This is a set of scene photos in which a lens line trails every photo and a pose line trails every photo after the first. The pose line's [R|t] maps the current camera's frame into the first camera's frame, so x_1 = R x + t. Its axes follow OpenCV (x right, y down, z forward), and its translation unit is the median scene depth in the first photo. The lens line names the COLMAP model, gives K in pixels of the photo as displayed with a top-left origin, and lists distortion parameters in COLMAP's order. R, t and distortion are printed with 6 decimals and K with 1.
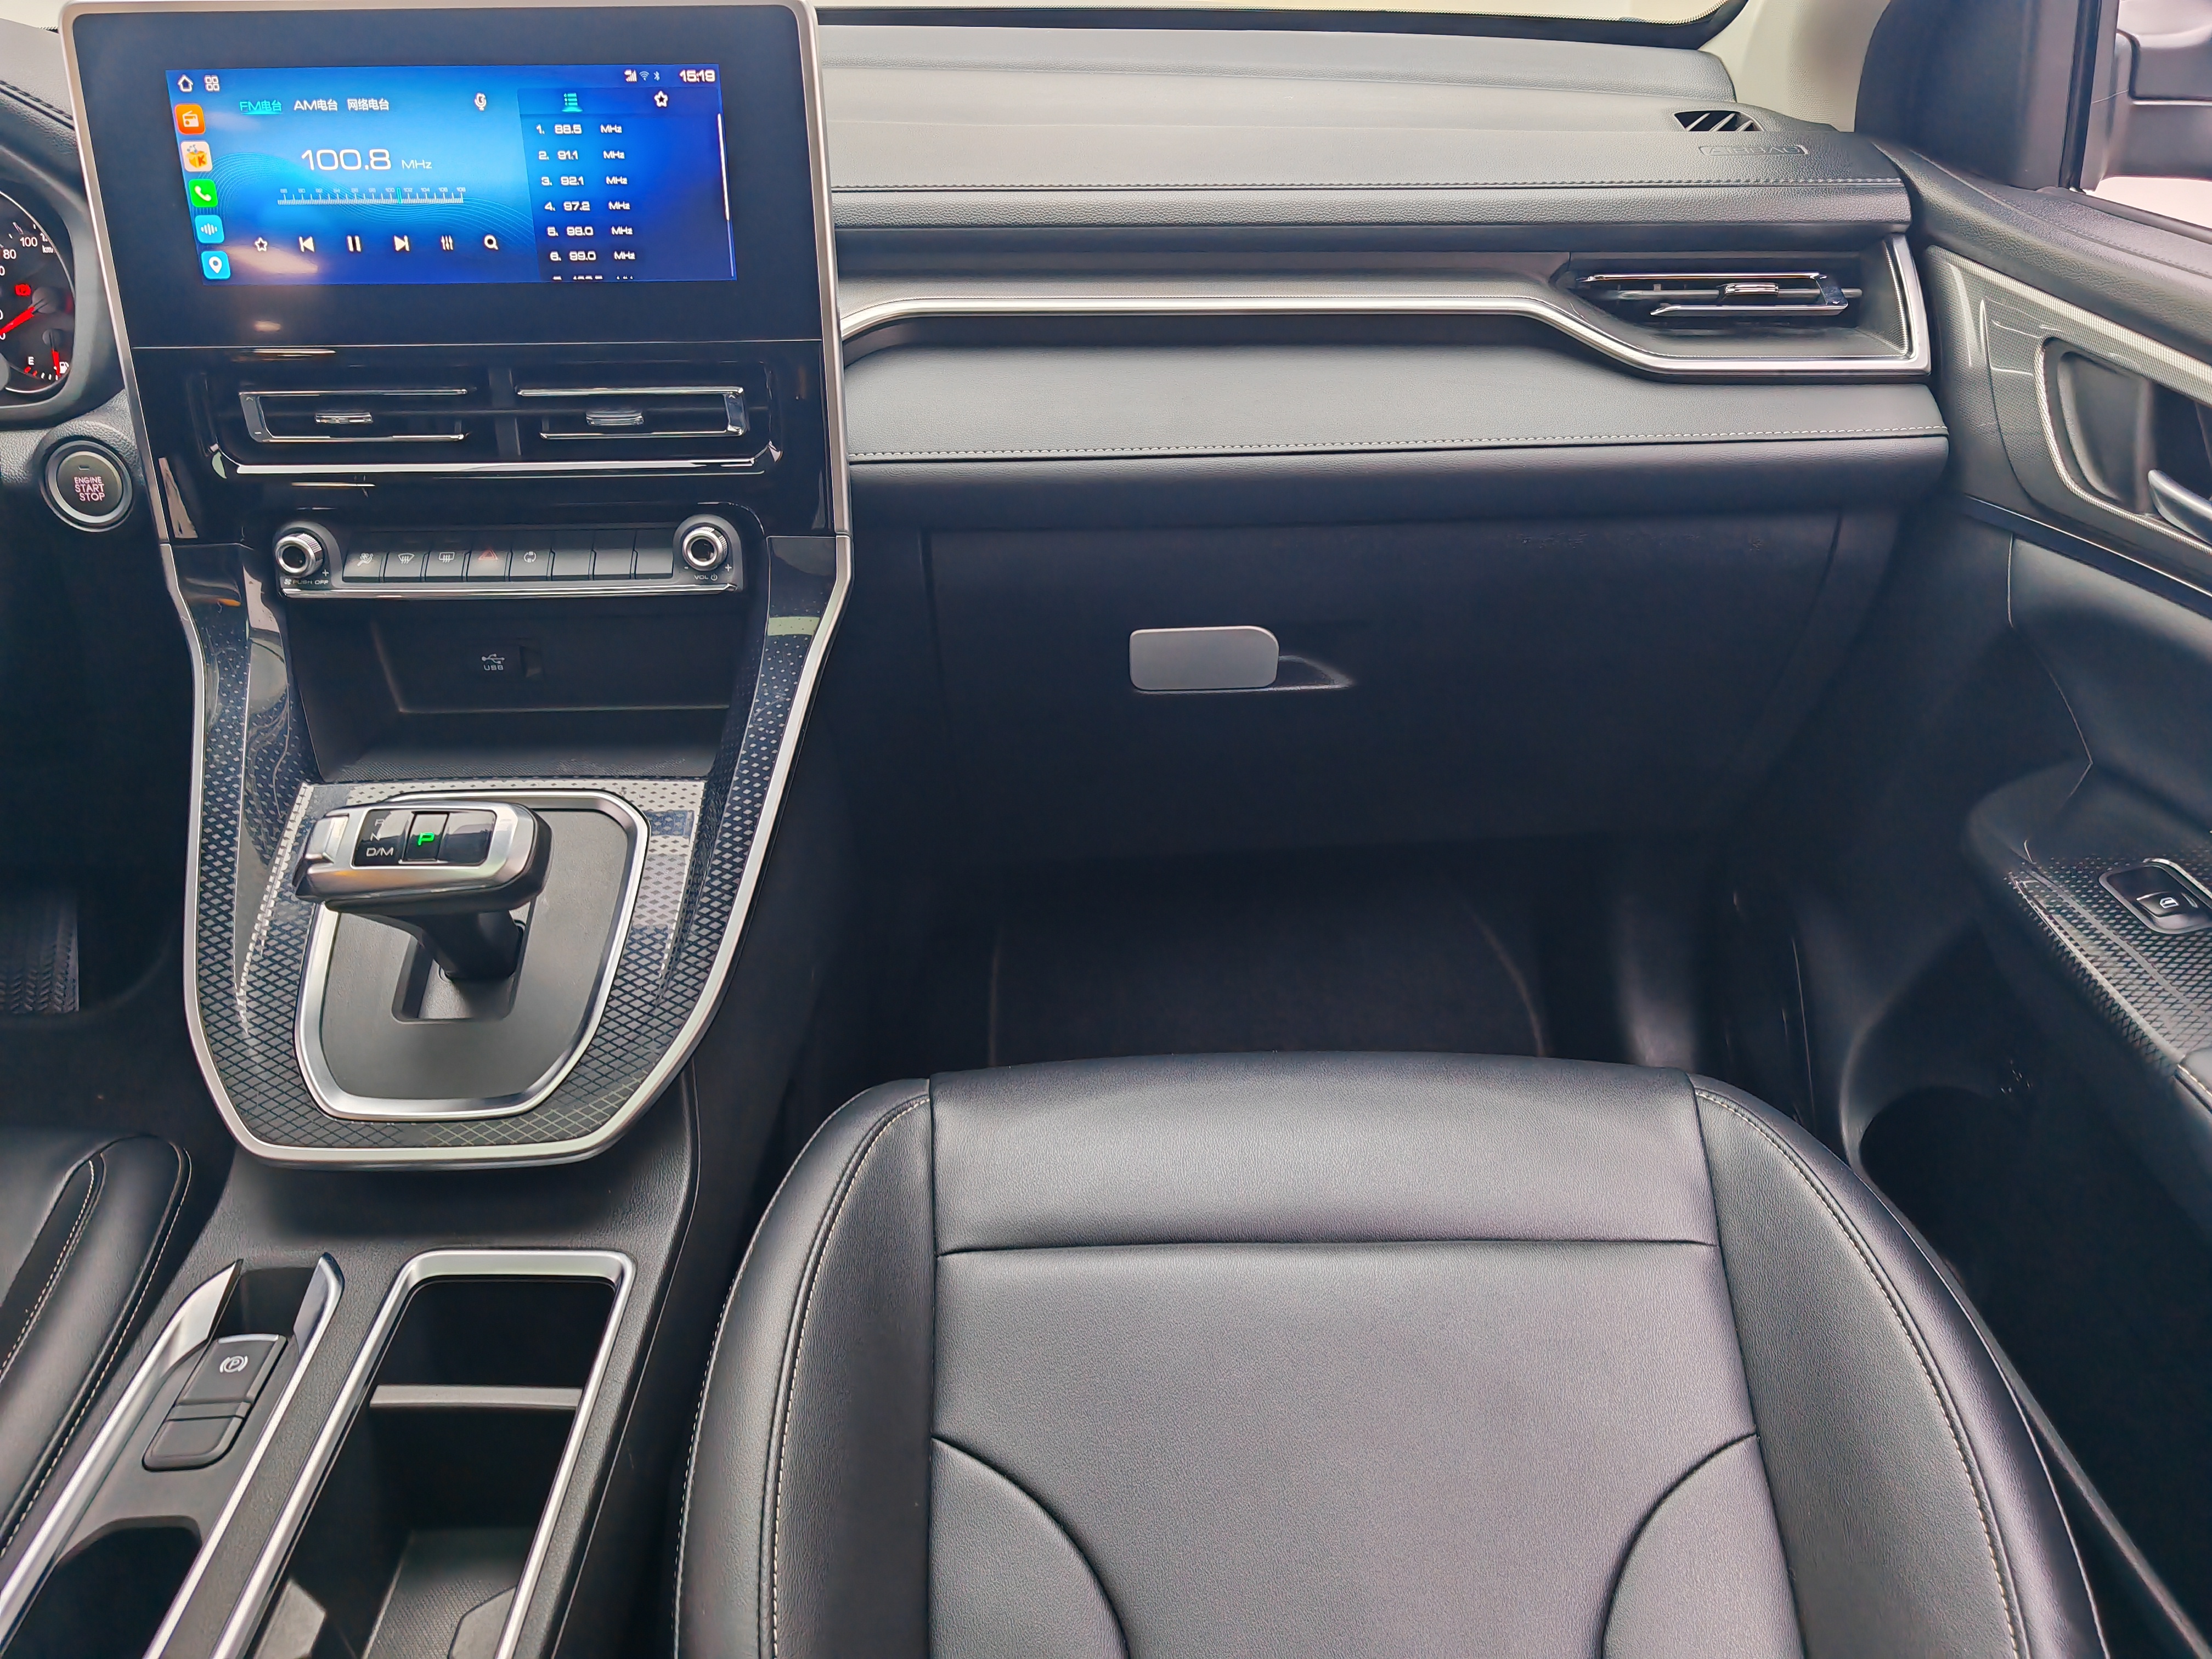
lens RADIAL K [[1720.6, 0, 1111.1], [0, 1720.6, 770.9], [0, 0, 1]] dist [0.033010, -0.036883]
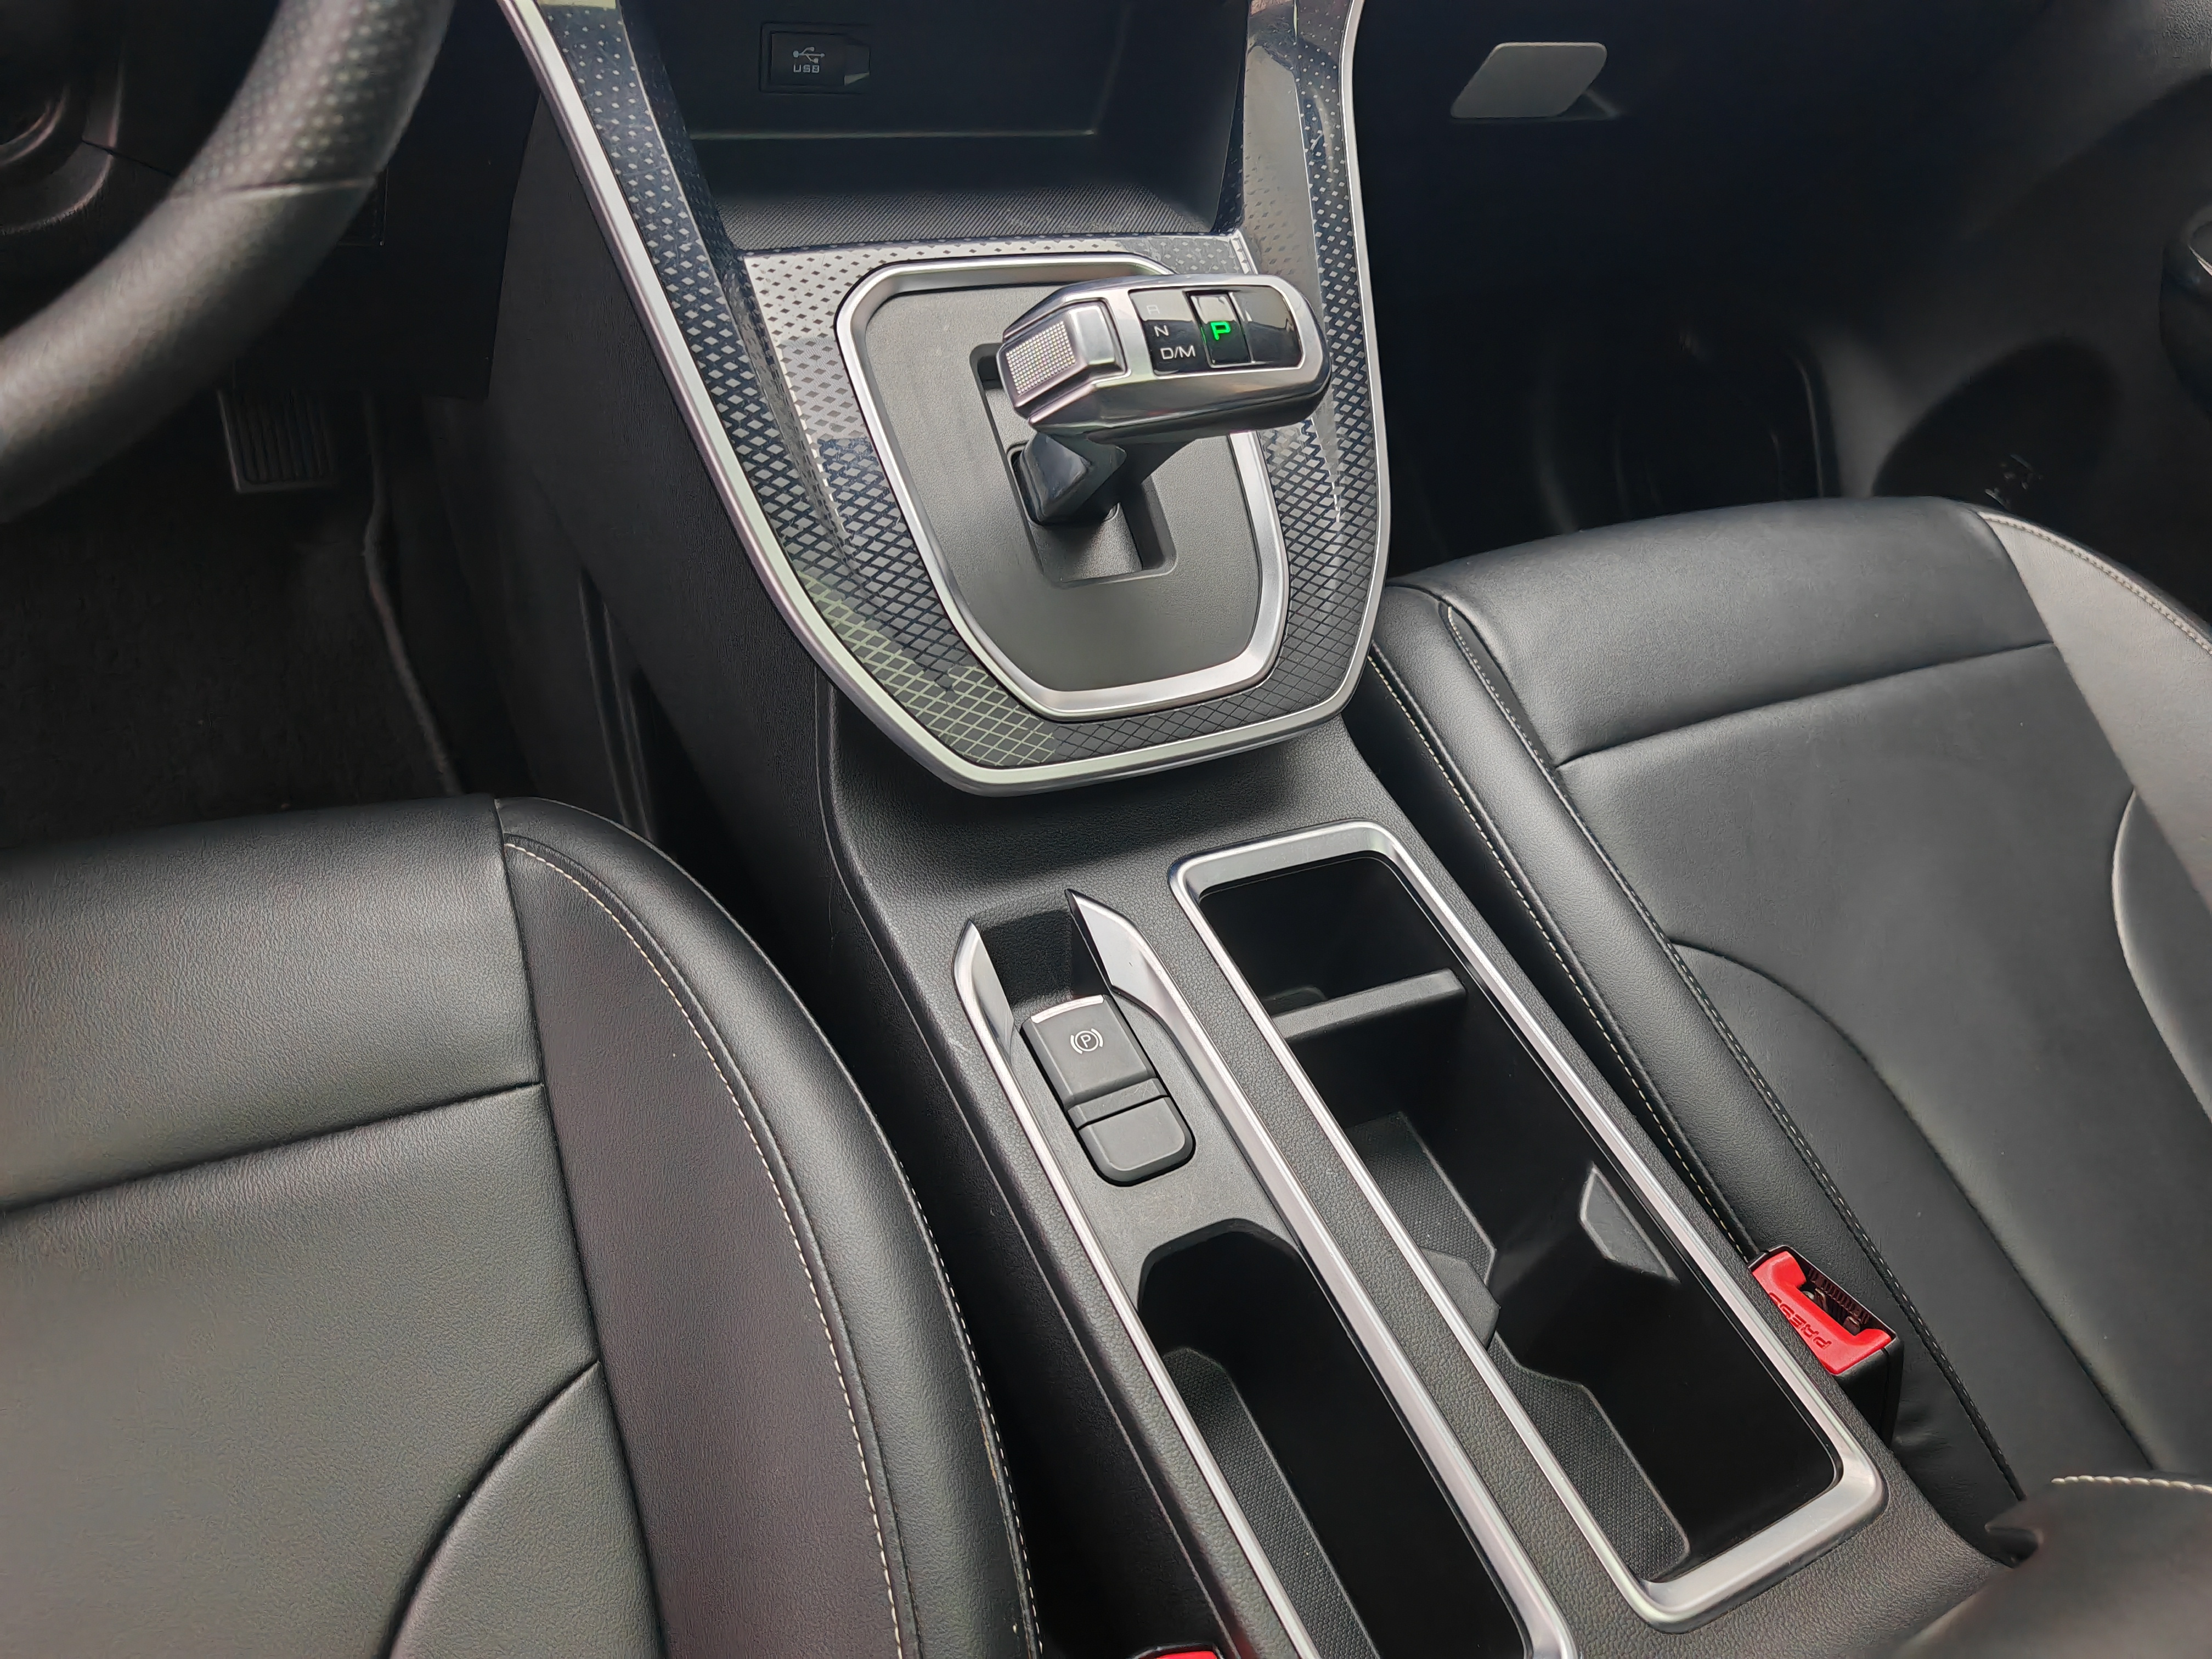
lens RADIAL K [[1720.6, 0, 1111.1], [0, 1720.6, 770.9], [0, 0, 1]] dist [0.033010, -0.036883]
pose [[0.857585, -0.168072, 0.486106, -0.727534], [0.009516, 0.950126, 0.311720, -0.009159], [-0.514254, -0.262701, 0.816414, 0.348888]]
